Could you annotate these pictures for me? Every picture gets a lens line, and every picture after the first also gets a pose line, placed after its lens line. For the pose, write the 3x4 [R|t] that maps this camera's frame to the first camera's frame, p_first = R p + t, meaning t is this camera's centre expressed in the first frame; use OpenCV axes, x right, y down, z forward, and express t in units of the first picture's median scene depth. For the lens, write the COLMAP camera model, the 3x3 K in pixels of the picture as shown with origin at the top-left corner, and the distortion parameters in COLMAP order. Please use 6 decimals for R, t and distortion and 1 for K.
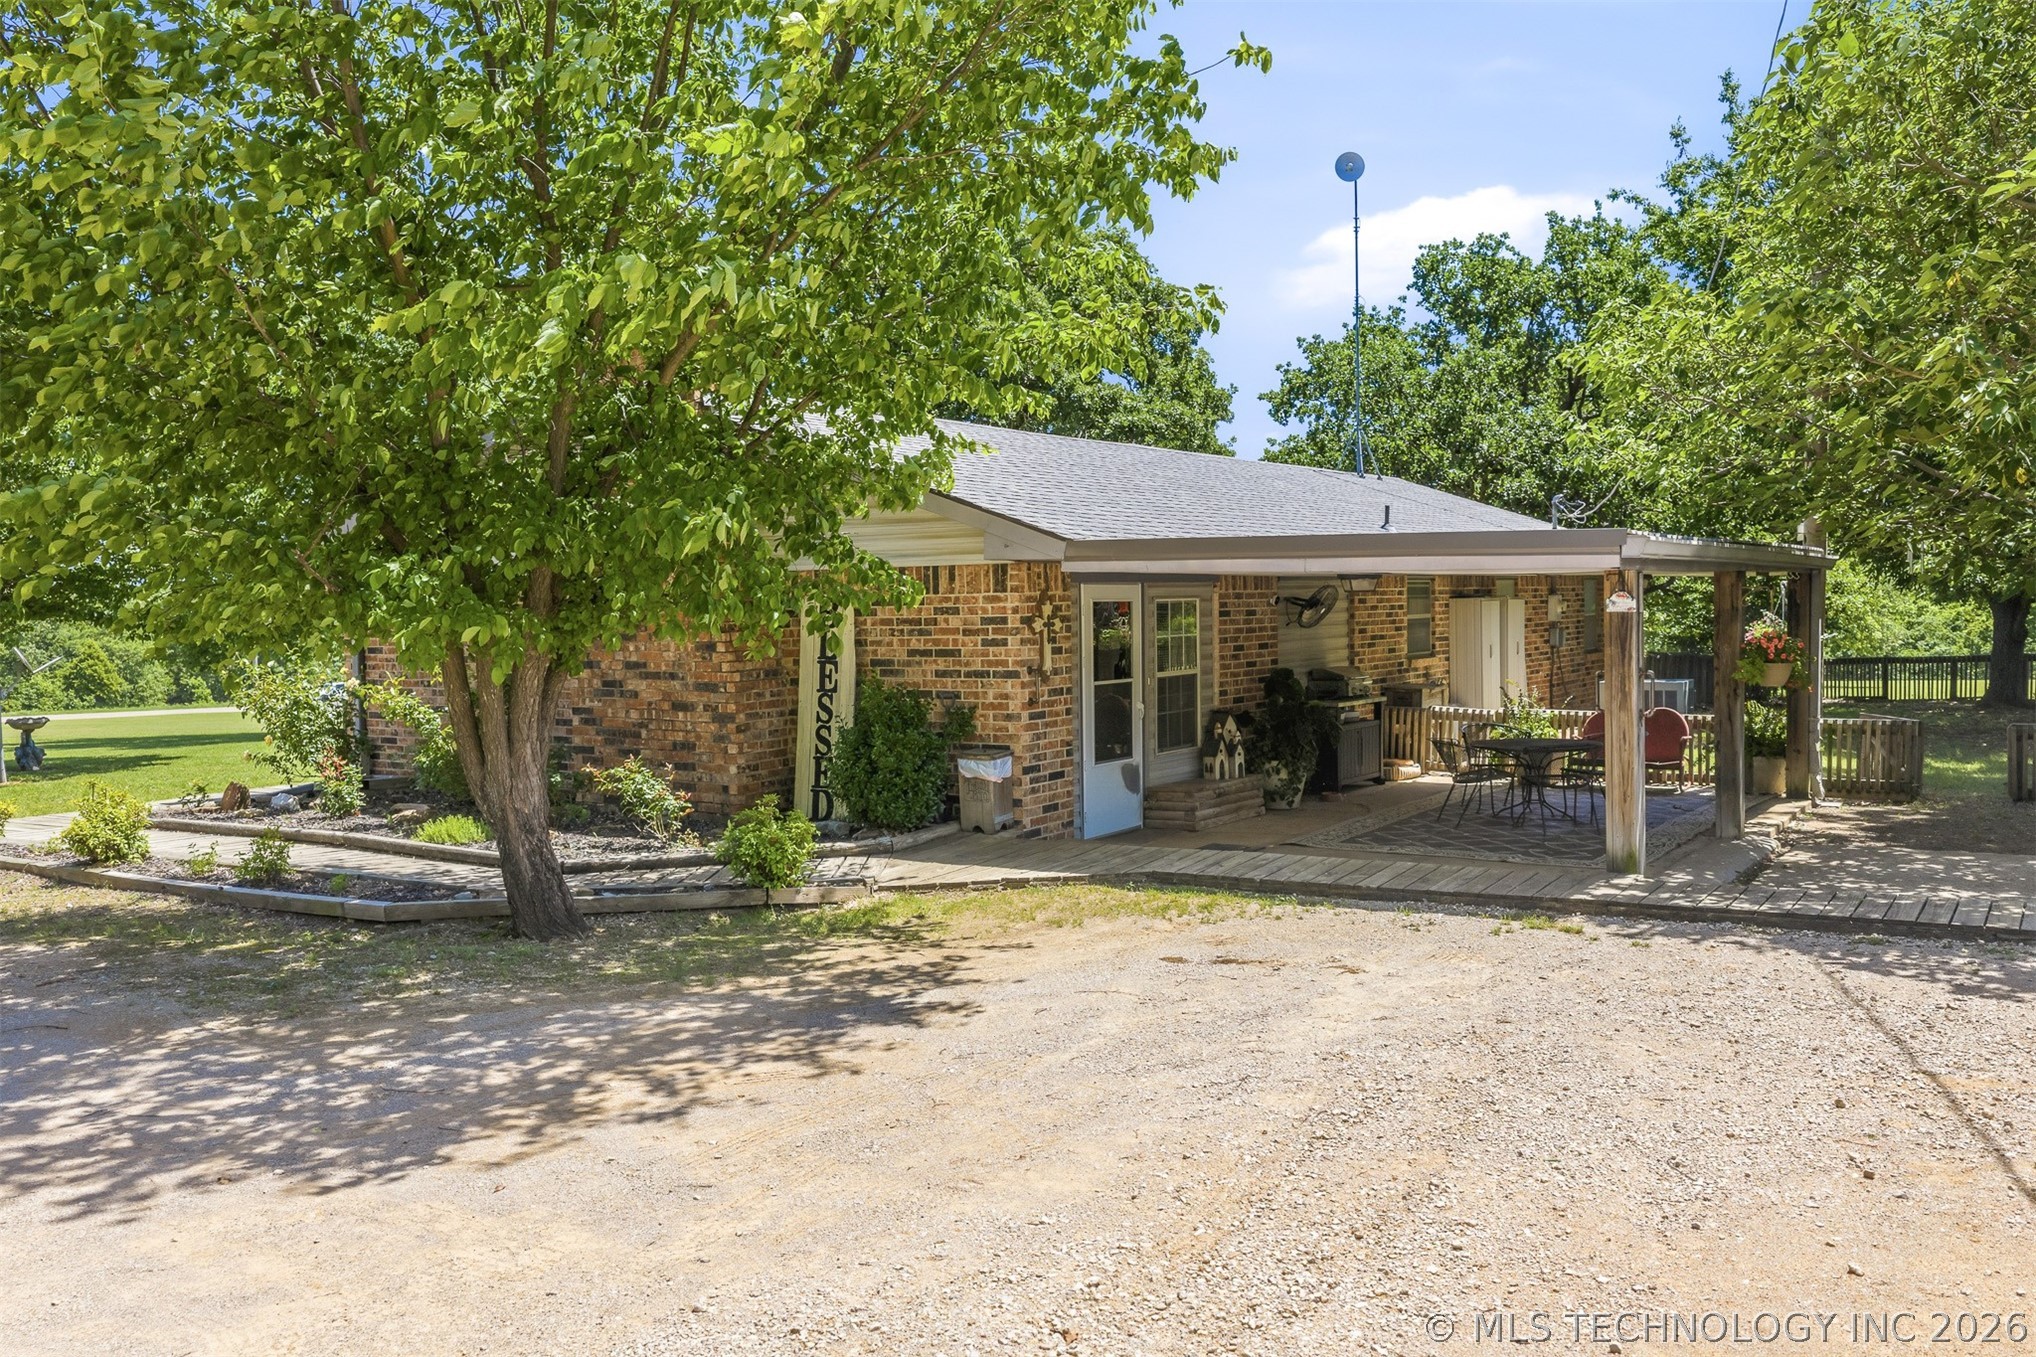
lens RADIAL K [[1714.8, 0, 1004.0], [0, 1714.8, 603.0], [0, 0, 1]] dist [0.005503, -0.018132]
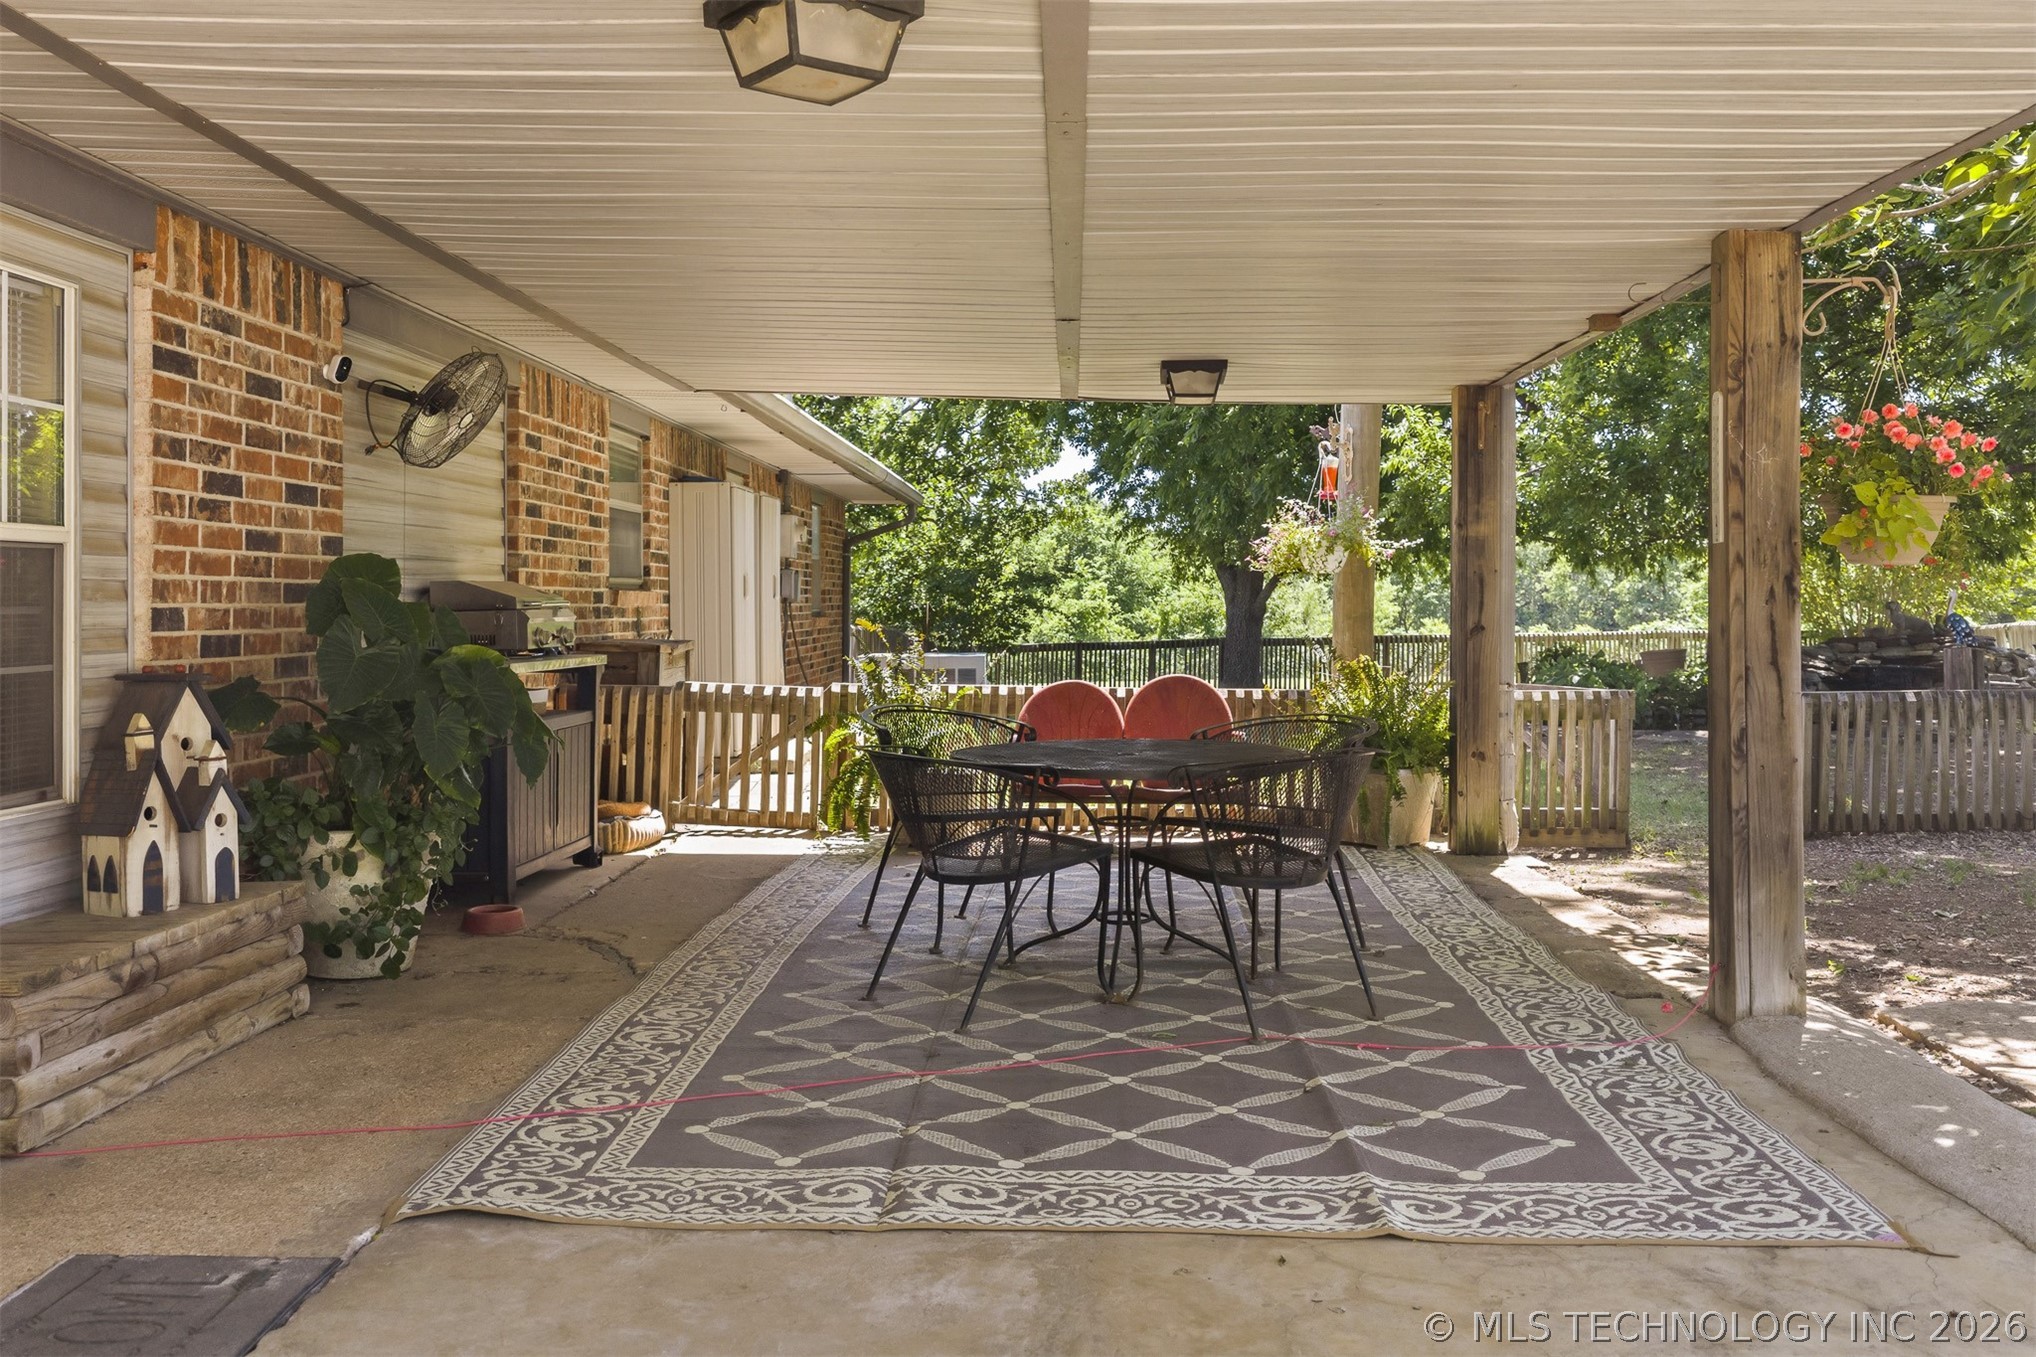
lens RADIAL K [[1756.9, 0, 1011.0], [0, 1756.9, 629.9], [0, 0, 1]] dist [0.008693, -0.007928]
pose [[0.849691, 0.008472, 0.527214, 0.100936], [-0.011294, 0.999934, 0.002133, 0.057915], [-0.527161, -0.007767, 0.849730, 0.729506]]
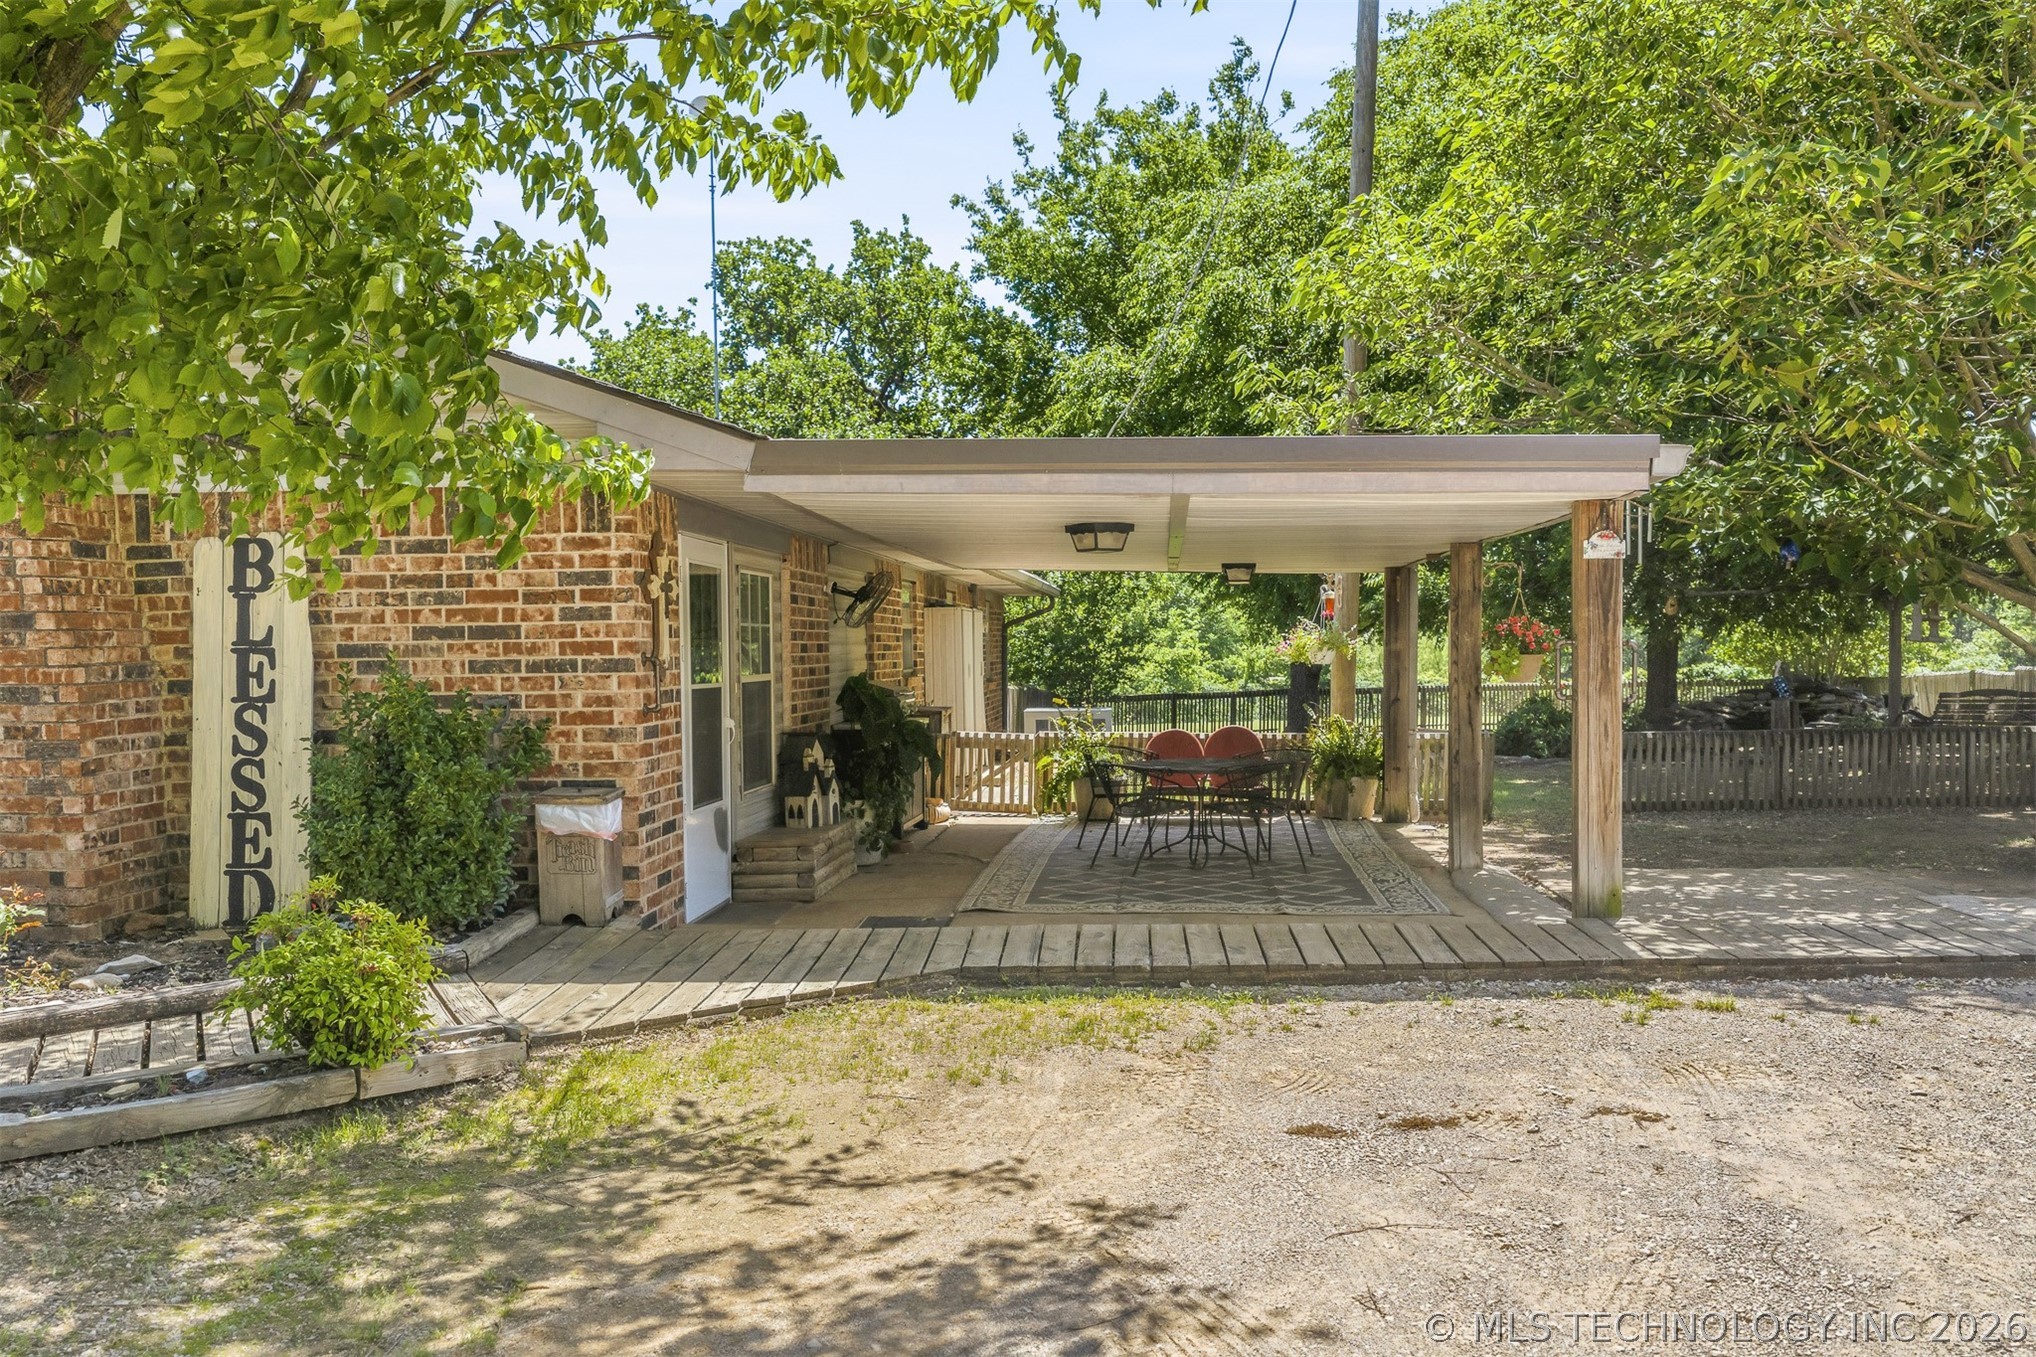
lens RADIAL K [[1720.6, 0, 1023.1], [0, 1720.6, 678.1], [0, 0, 1]] dist [0.021338, -0.050733]
pose [[0.873717, -0.000417, 0.486434, -0.156075], [-0.003200, 0.999973, 0.006604, 0.038350], [-0.486423, -0.007326, 0.873693, 0.356962]]
